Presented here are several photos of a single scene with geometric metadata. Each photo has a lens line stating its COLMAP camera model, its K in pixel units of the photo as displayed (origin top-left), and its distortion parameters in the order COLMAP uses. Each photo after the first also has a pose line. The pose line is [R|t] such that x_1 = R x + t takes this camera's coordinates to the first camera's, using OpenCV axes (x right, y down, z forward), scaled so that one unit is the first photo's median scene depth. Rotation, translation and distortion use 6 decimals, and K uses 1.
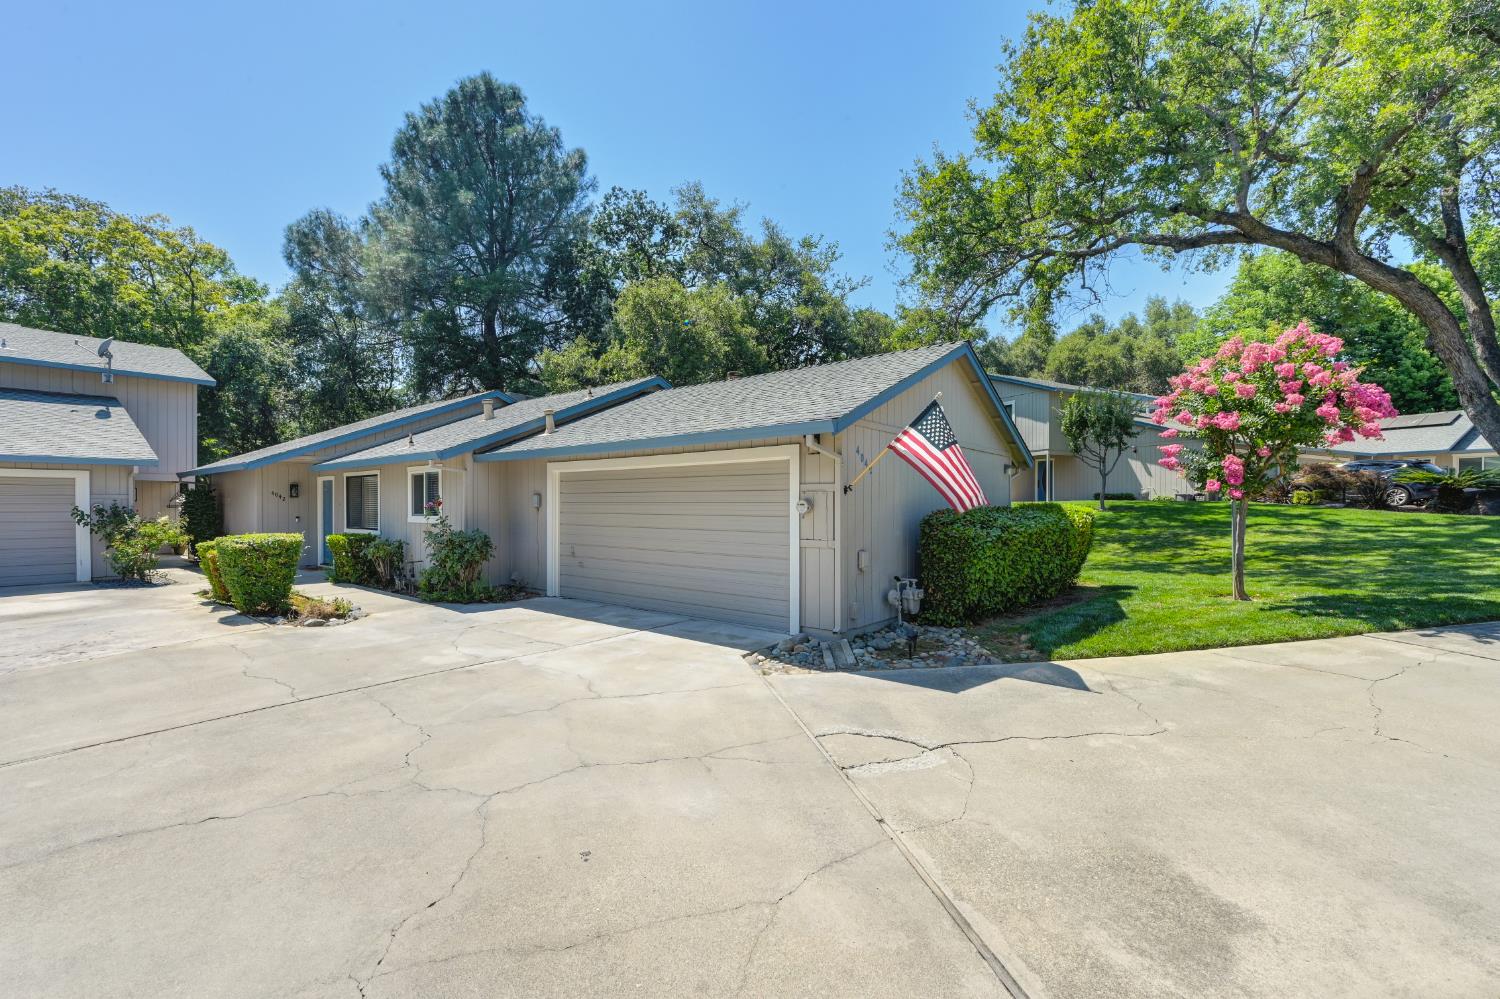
lens RADIAL K [[645.3, 0, 750.0], [0, 645.3, 499.5], [0, 0, 1]] dist [0.000306, 0.000162]
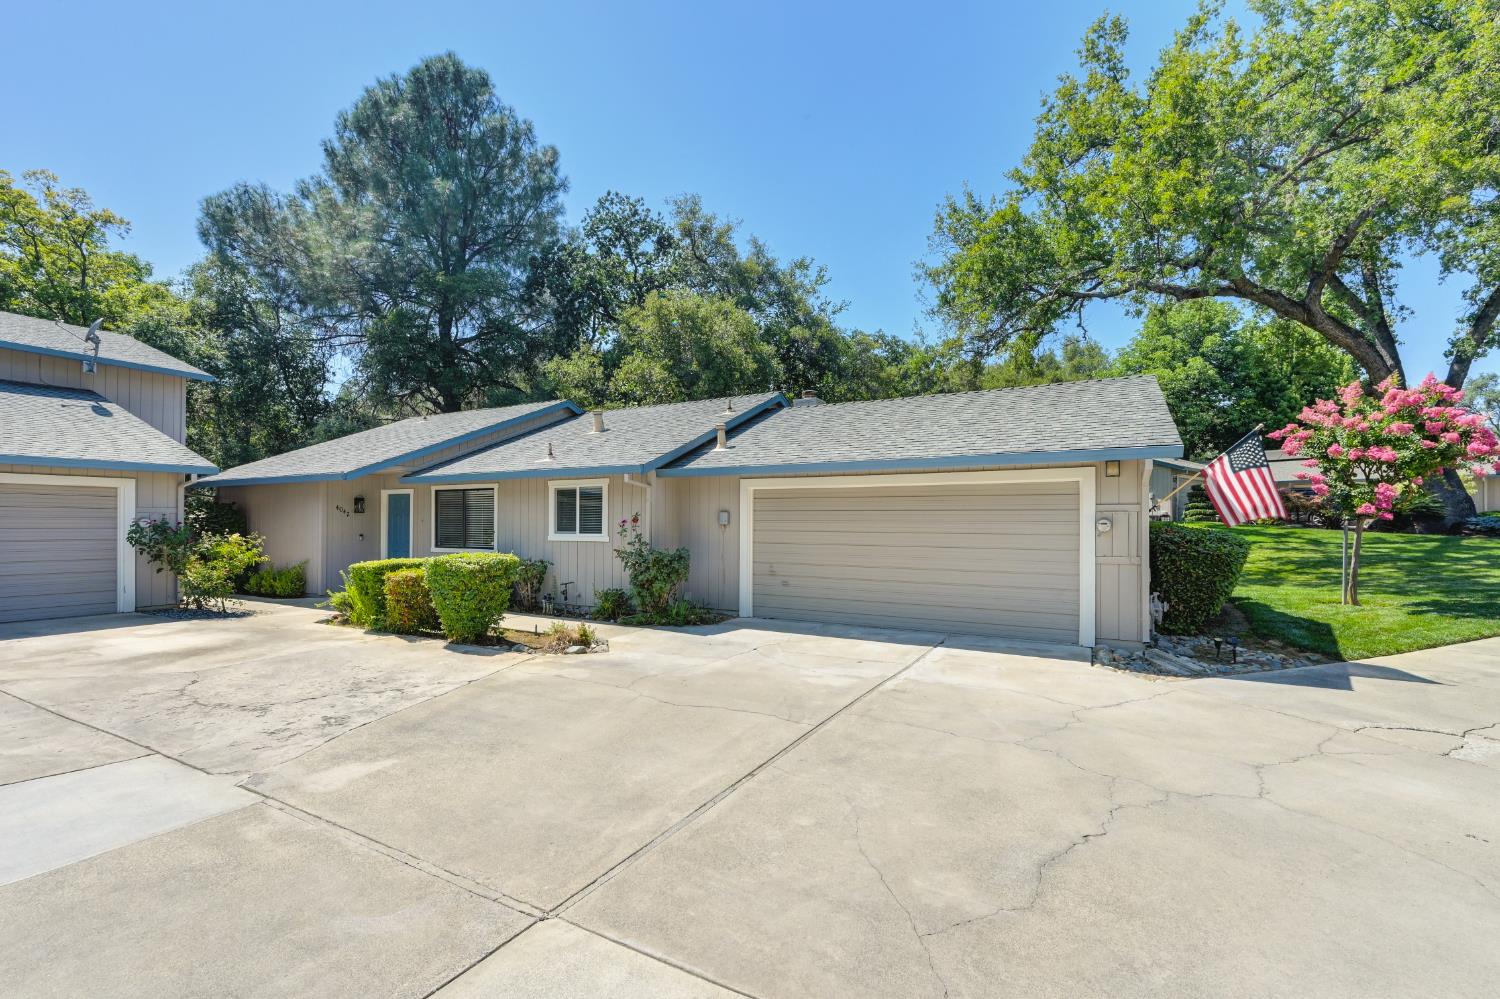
lens RADIAL K [[653.4, 0, 751.0], [0, 653.4, 510.2], [0, 0, 1]] dist [0.001475, -0.000228]
pose [[0.983347, 0.008143, 0.181556, -0.317051], [-0.006101, 0.999912, -0.011801, 0.000841], [-0.181637, 0.010497, 0.983310, 0.019309]]
